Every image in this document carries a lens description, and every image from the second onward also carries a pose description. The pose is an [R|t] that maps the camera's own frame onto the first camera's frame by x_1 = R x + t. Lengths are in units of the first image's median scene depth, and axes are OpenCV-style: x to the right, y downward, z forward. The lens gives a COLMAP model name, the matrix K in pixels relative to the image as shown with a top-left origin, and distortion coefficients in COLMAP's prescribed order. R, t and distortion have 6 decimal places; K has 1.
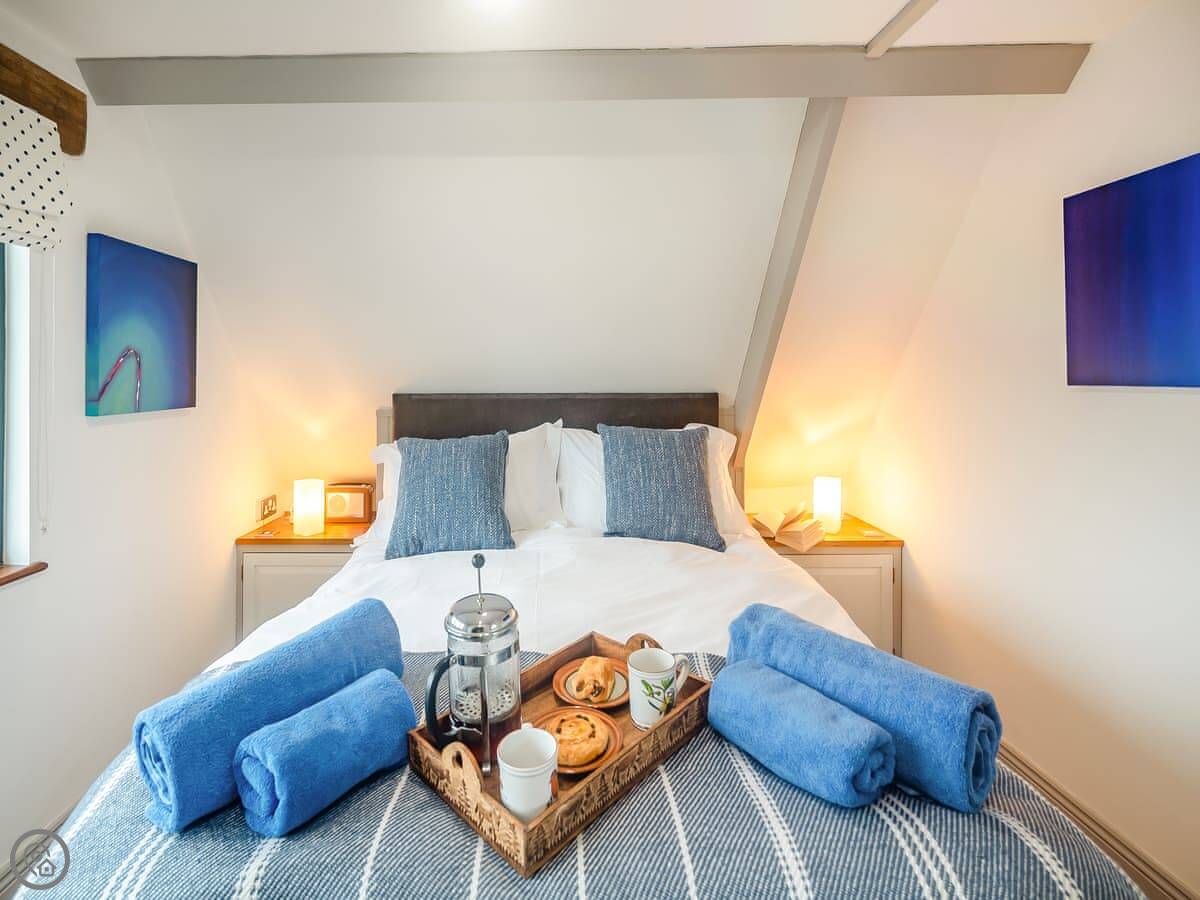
lens RADIAL K [[597.3, 0, 539.1], [0, 597.3, 381.8], [0, 0, 1]] dist [0.002484, -0.000525]
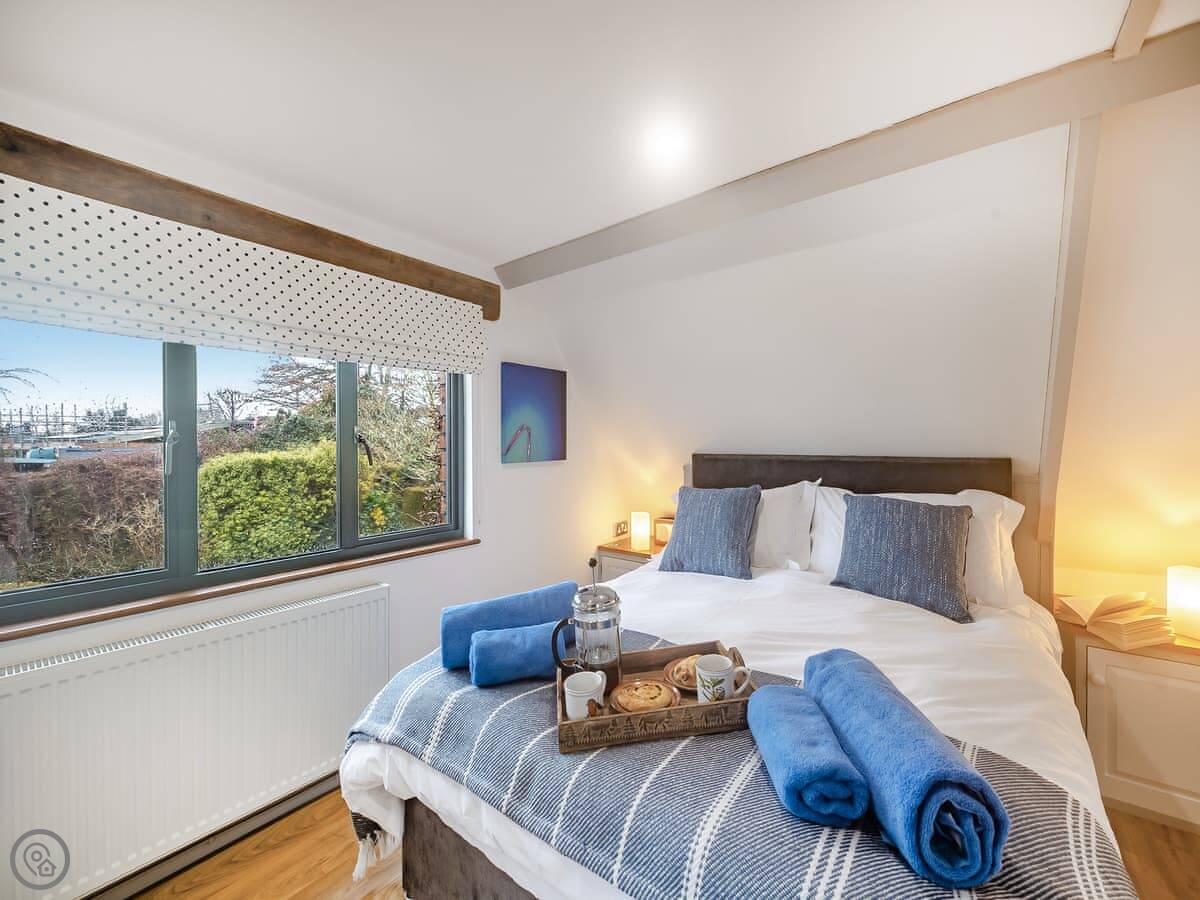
lens RADIAL K [[486.6, 0, 600.0], [0, 486.6, 450.0], [0, 0, 1]] dist [0.000460, -0.000306]
pose [[0.791881, 0.011513, -0.610567, 0.355750], [-0.003923, 0.999898, 0.013767, -0.003894], [0.610663, -0.008507, 0.791845, 0.012378]]
